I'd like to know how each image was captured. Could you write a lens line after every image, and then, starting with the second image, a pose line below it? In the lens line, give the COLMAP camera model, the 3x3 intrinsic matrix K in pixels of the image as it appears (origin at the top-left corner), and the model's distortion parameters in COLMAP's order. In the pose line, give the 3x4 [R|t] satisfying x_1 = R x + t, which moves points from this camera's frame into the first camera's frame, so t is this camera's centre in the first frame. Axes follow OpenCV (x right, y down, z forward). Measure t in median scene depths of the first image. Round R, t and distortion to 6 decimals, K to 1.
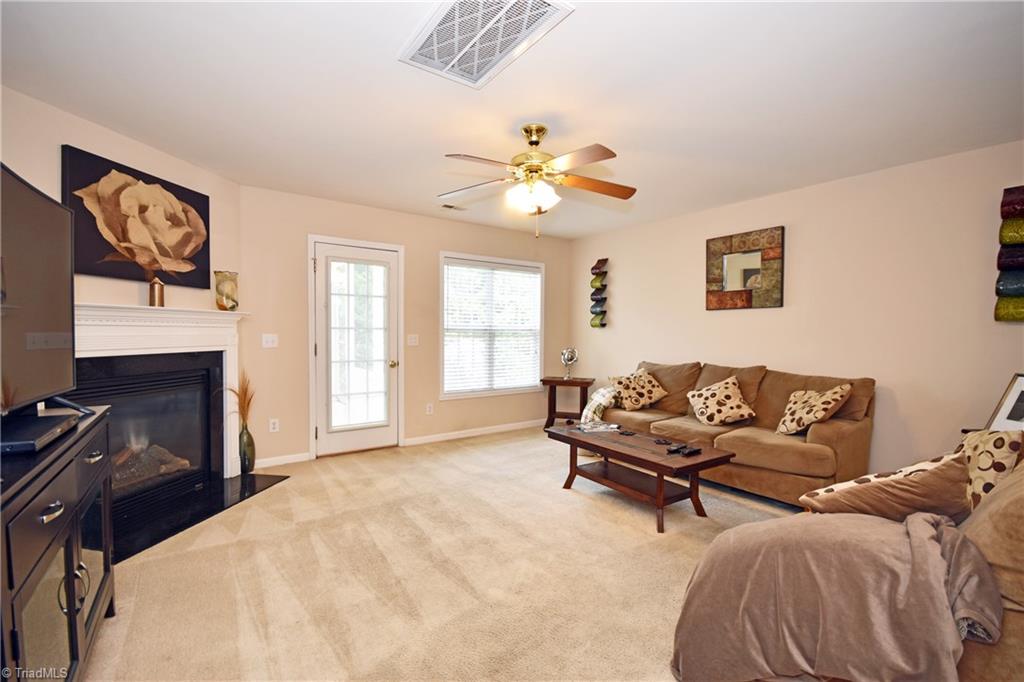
lens RADIAL K [[449.0, 0, 505.0], [0, 449.0, 344.9], [0, 0, 1]] dist [0.001885, -0.006116]
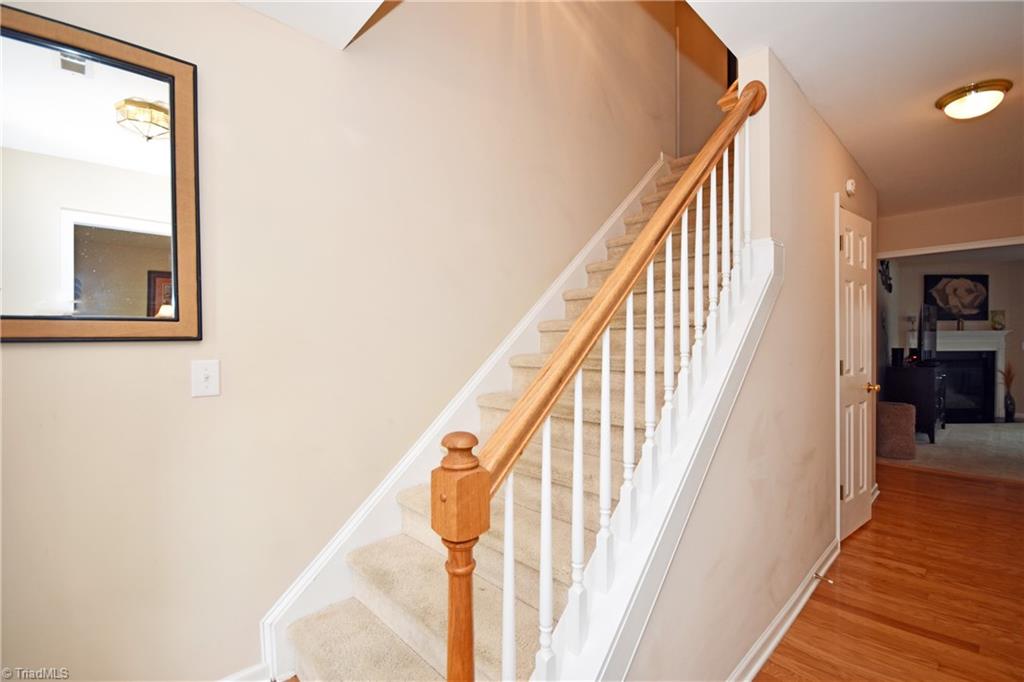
lens RADIAL K [[449.0, 0, 507.5], [0, 449.0, 341.1], [0, 0, 1]] dist [0.001885, -0.006116]
pose [[0.166732, 0.009707, -0.985954, 1.075343], [-0.018768, 0.999802, 0.006670, -0.001466], [0.985824, 0.017392, 0.166882, -1.637310]]
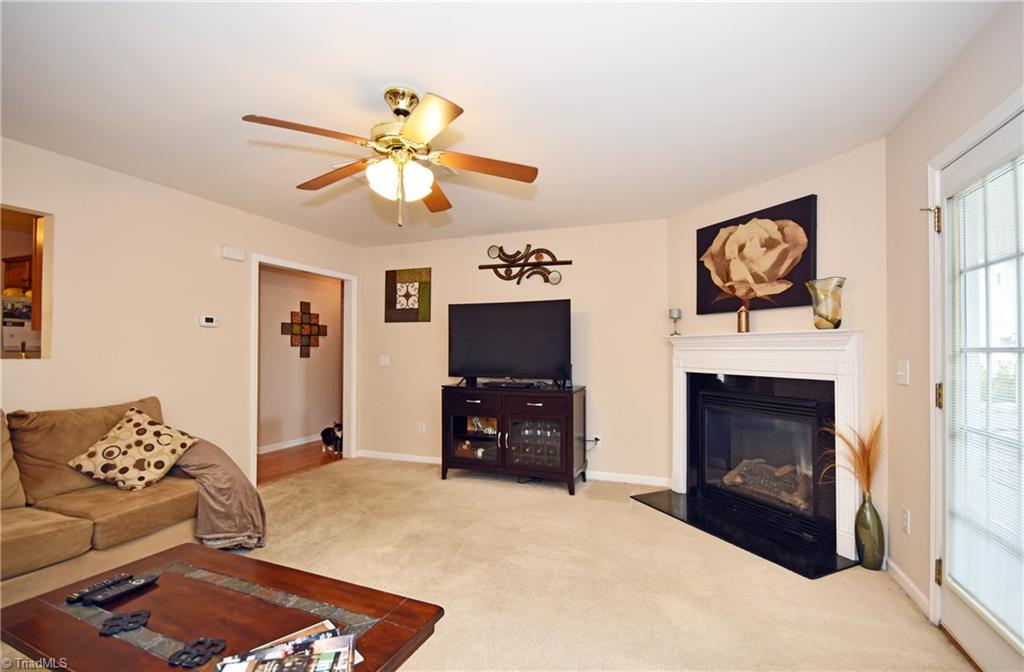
lens RADIAL K [[449.0, 0, 509.9], [0, 449.0, 344.0], [0, 0, 1]] dist [0.001885, -0.006116]
pose [[-0.831460, -0.015175, -0.555377, 0.295236], [-0.023631, 0.999688, 0.008064, -0.050010], [0.555082, 0.019829, -0.831559, 1.518614]]
